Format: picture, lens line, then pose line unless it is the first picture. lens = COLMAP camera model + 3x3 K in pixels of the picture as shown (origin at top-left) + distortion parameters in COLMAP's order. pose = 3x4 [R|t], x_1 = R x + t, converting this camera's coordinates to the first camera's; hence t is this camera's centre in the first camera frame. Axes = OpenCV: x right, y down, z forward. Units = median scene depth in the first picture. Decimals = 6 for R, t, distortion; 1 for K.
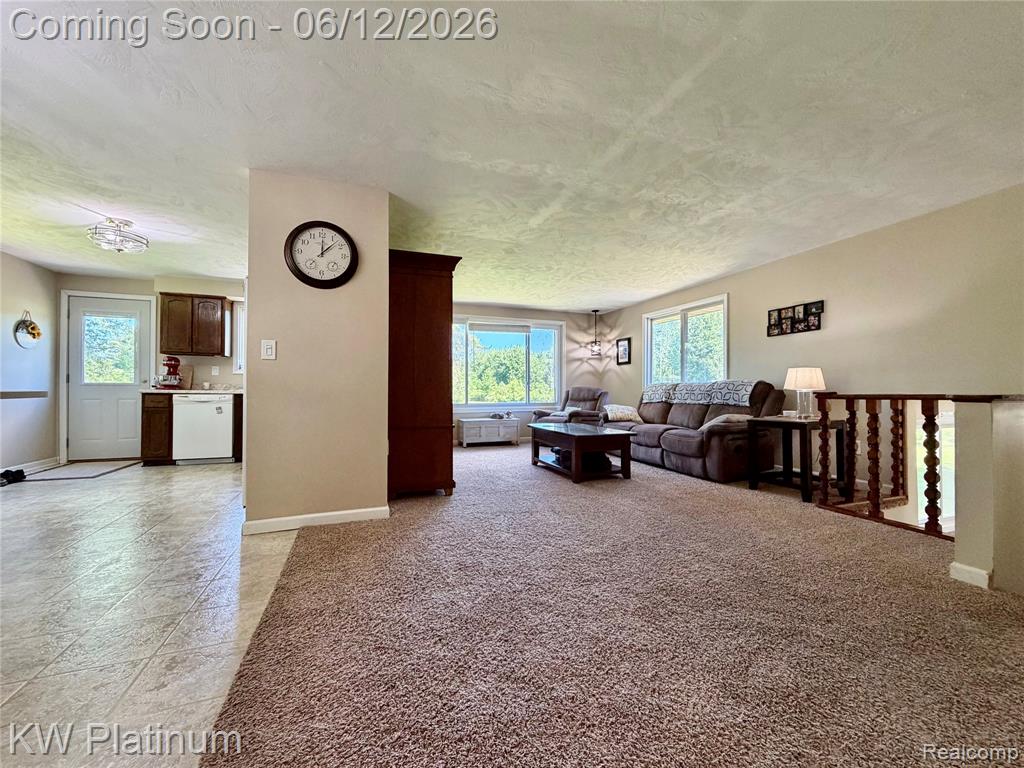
lens RADIAL K [[409.1, 0, 510.0], [0, 409.1, 385.3], [0, 0, 1]] dist [0.001074, 0.000205]
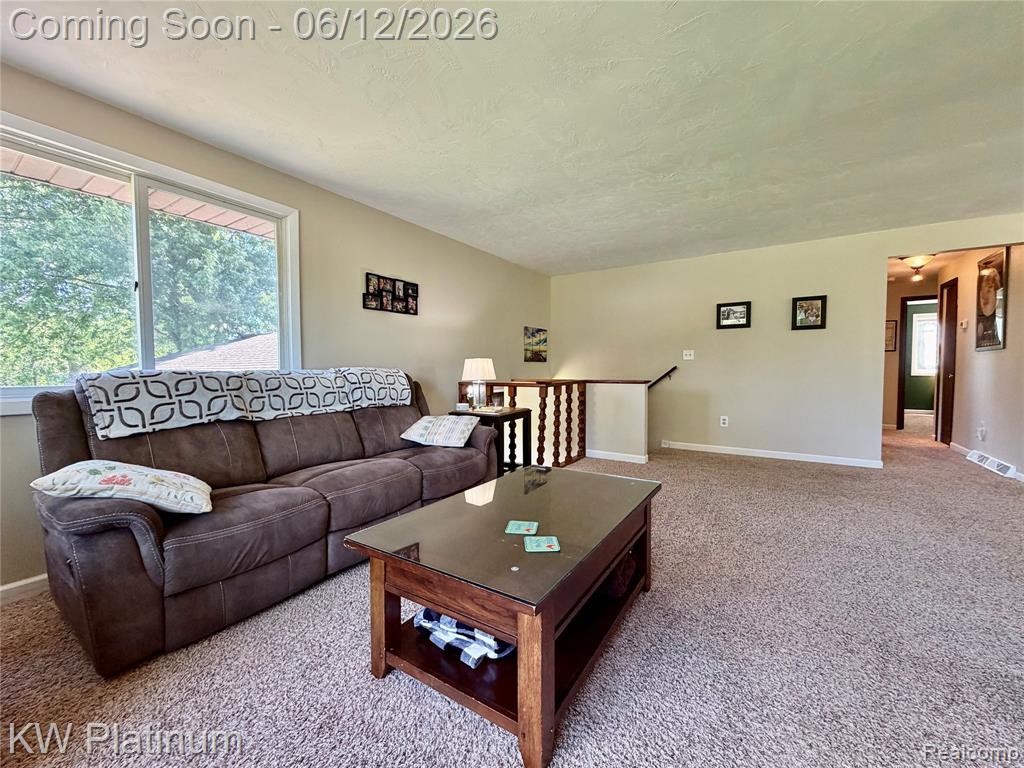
lens RADIAL K [[409.1, 0, 512.1], [0, 409.1, 384.6], [0, 0, 1]] dist [0.001074, 0.000205]
pose [[-0.594235, -0.029730, 0.803742, -0.130927], [-0.005474, 0.999443, 0.032921, -0.011266], [-0.804273, 0.015163, -0.594067, 1.488991]]
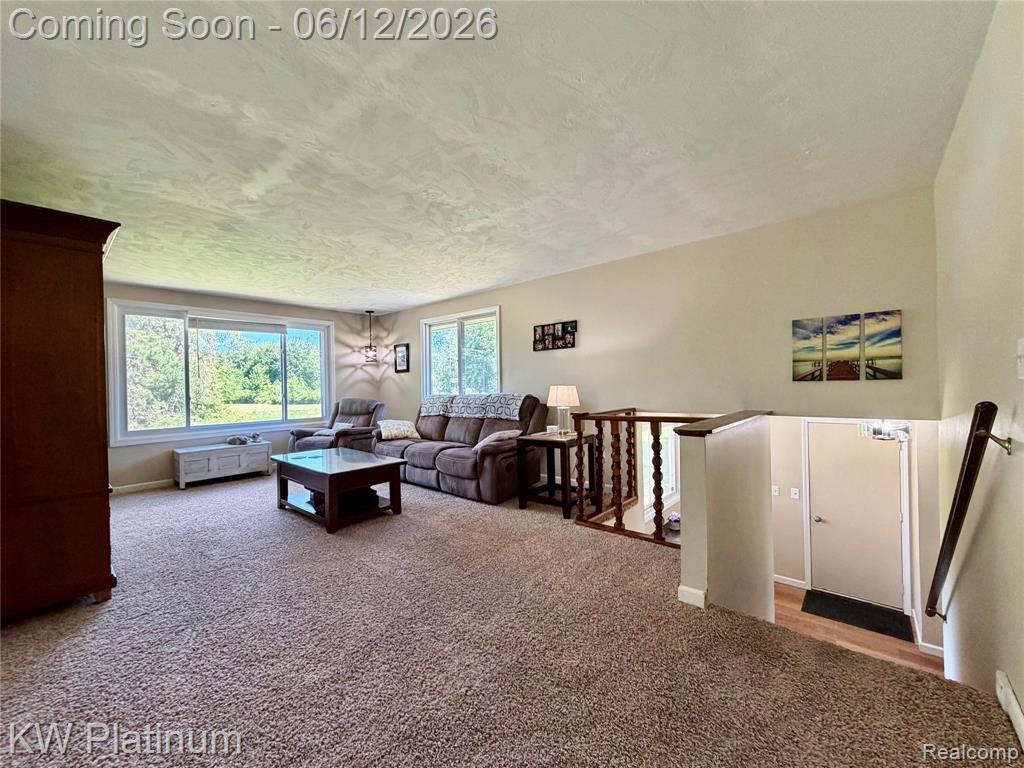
lens RADIAL K [[409.1, 0, 510.1], [0, 409.1, 385.5], [0, 0, 1]] dist [0.001074, 0.000205]
pose [[0.879550, -0.019658, 0.475400, 0.100200], [0.015212, 0.999797, 0.013197, -0.056516], [-0.475563, -0.004376, 0.879671, 0.141308]]
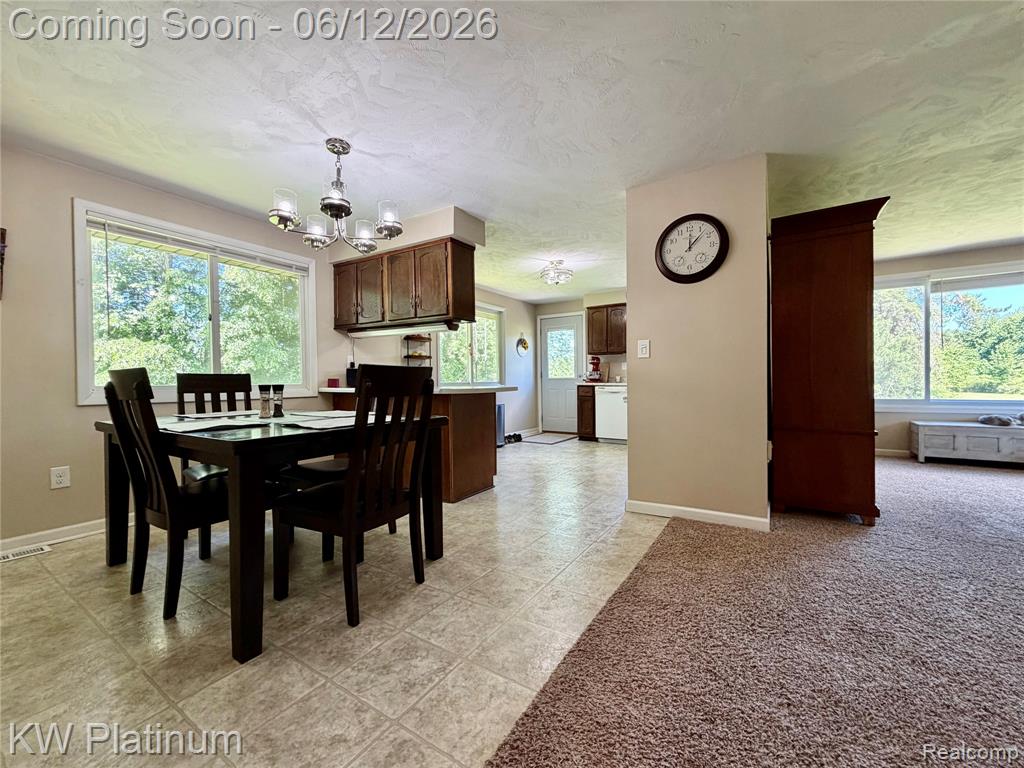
lens RADIAL K [[409.1, 0, 510.0], [0, 409.1, 384.7], [0, 0, 1]] dist [0.001074, 0.000205]
pose [[0.594617, 0.000260, -0.804009, 0.057617], [0.020570, 0.999668, 0.015536, -0.010807], [0.803746, -0.025776, 0.594414, 0.038785]]
